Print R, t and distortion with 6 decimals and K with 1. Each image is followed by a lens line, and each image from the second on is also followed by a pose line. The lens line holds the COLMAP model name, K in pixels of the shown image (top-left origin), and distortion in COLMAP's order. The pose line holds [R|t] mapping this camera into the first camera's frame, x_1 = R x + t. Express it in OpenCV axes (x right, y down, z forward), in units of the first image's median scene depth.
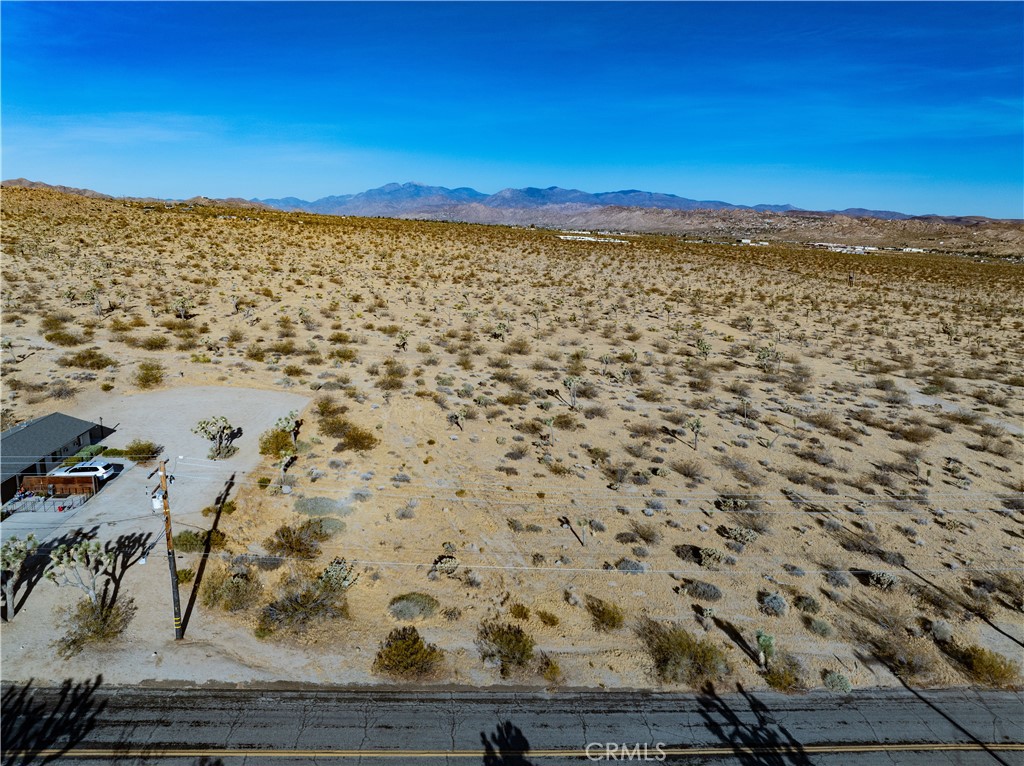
lens RADIAL K [[723.9, 0, 514.3], [0, 723.9, 382.5], [0, 0, 1]] dist [-0.045948, 0.008181]
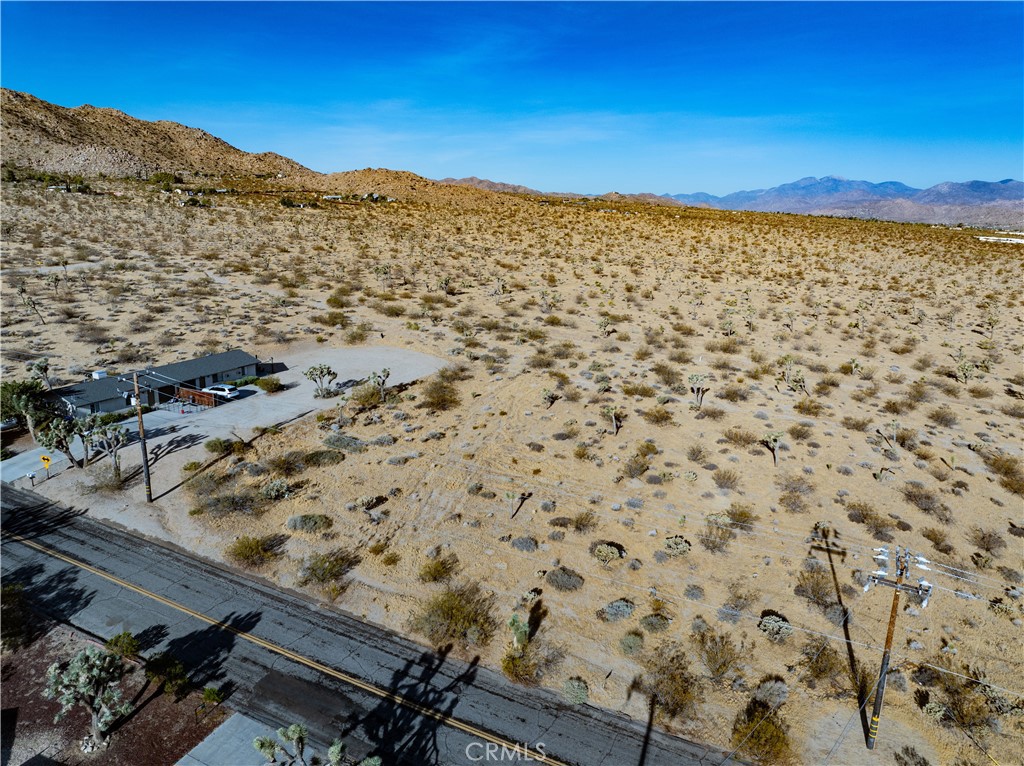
lens RADIAL K [[723.9, 0, 513.8], [0, 723.9, 382.9], [0, 0, 1]] dist [-0.045948, 0.008181]
pose [[0.857532, 0.117929, -0.500732, 0.553240], [-0.114526, 0.992706, 0.037663, -0.006934], [0.501521, 0.025050, 0.864783, 0.087642]]
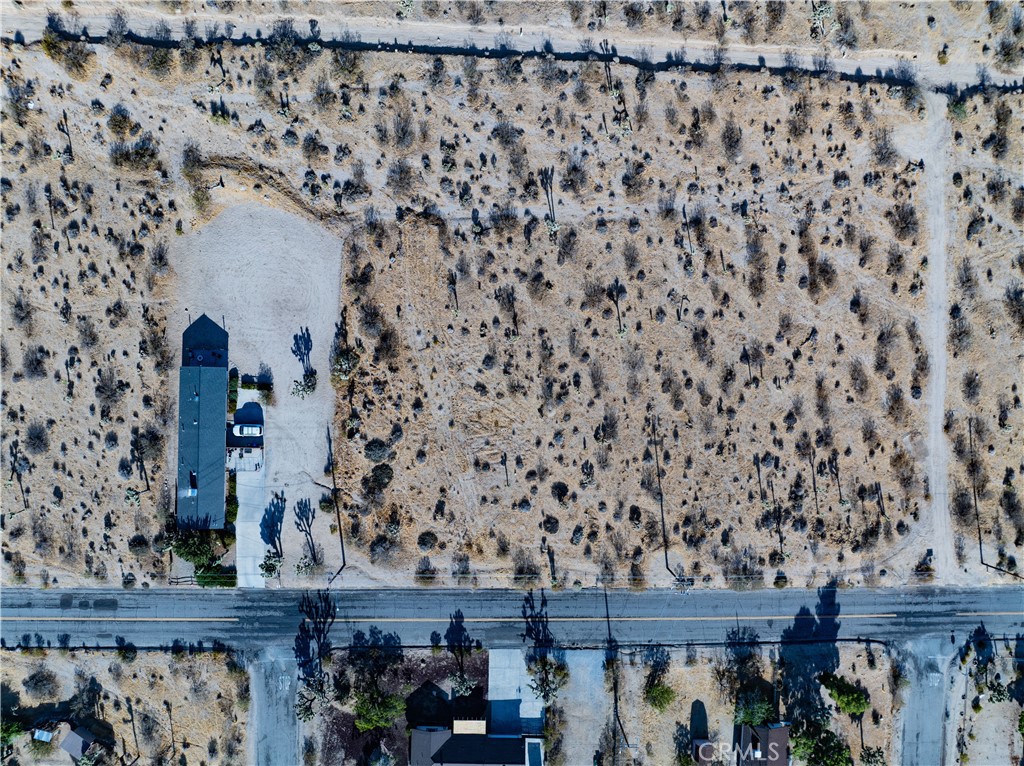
lens RADIAL K [[723.9, 0, 509.4], [0, 723.9, 383.8], [0, 0, 1]] dist [-0.045948, 0.008181]
pose [[0.993056, 0.117637, -0.001079, 0.063178], [-0.025295, 0.222477, 0.974610, -1.730041], [0.114890, -0.967815, 0.223908, 0.755243]]
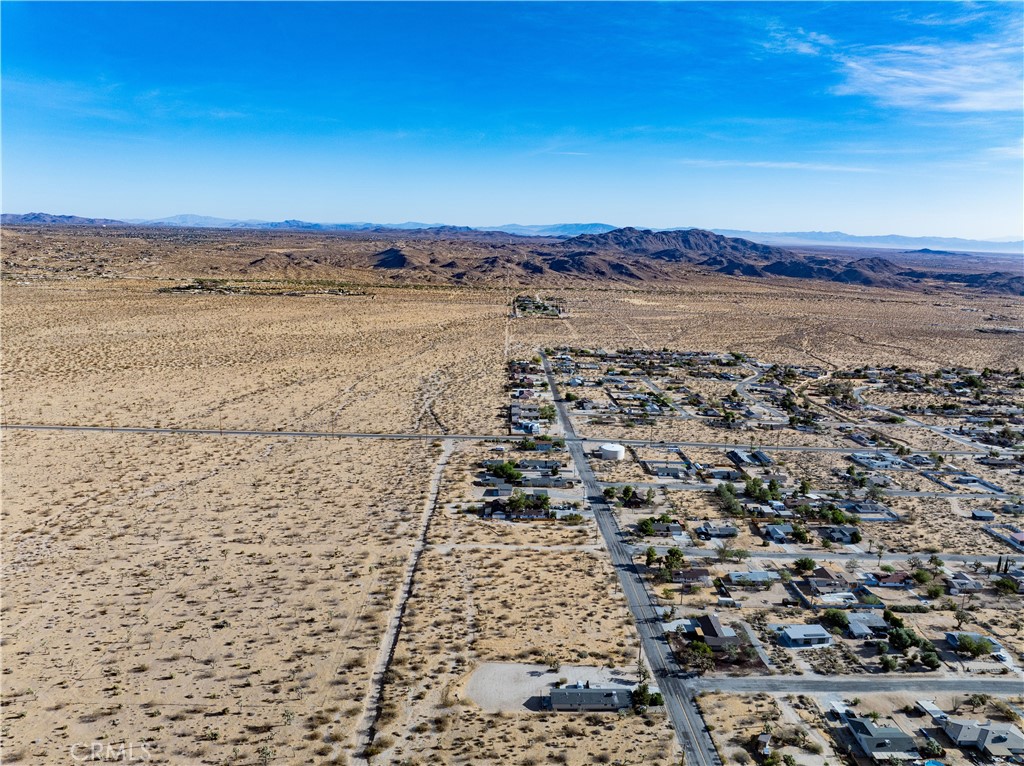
lens RADIAL K [[723.9, 0, 512.1], [0, 723.9, 387.3], [0, 0, 1]] dist [-0.045948, 0.008181]
pose [[0.084025, -0.245254, 0.965811, -3.836150], [0.194583, 0.954618, 0.225483, -2.263799], [-0.977281, 0.168984, 0.127934, 0.586182]]
